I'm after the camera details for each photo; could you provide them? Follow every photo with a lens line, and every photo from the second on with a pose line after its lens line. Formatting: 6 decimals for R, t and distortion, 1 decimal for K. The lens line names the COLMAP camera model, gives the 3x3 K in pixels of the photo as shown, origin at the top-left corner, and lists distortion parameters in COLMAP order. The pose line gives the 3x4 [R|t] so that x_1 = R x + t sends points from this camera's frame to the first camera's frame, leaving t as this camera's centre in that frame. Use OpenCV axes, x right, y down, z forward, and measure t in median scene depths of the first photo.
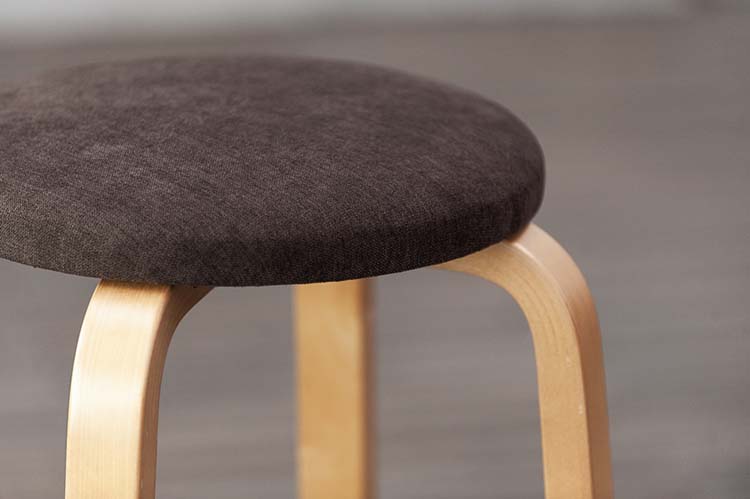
lens RADIAL K [[4540.7, 0, 375.0], [0, 4540.7, 249.5], [0, 0, 1]] dist [-0.328730, 9.476477]
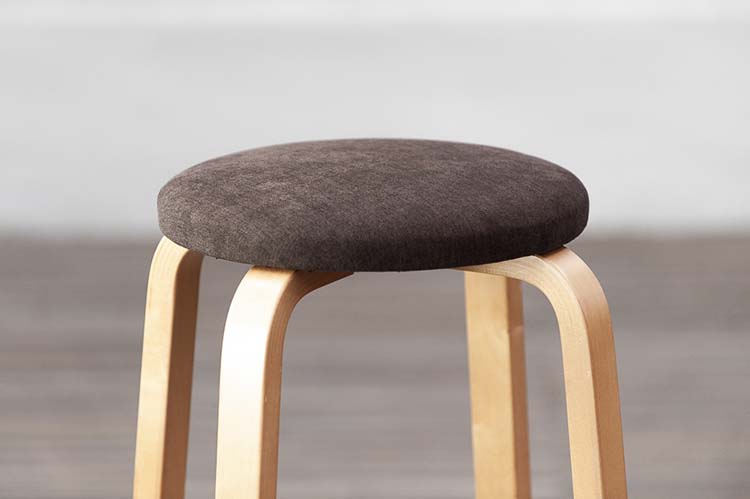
lens RADIAL K [[4540.7, 0, 375.0], [0, 4540.7, 249.5], [0, 0, 1]] dist [-0.328730, 9.476477]
pose [[0.971215, 0.030004, -0.236306, 0.338182], [-0.047224, 0.996597, -0.067554, 0.101967], [0.233475, 0.076769, 0.969328, -0.460992]]
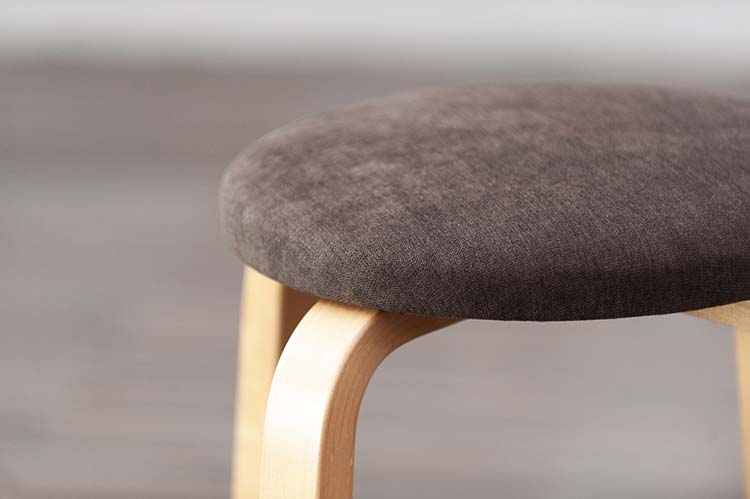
lens RADIAL K [[4540.7, 0, 375.0], [0, 4540.7, 249.5], [0, 0, 1]] dist [-0.328730, 9.476477]
pose [[0.901847, 0.087799, -0.423042, 0.365665], [-0.091027, 0.995769, 0.012612, -0.017119], [0.422359, 0.027134, 0.906022, 0.115023]]
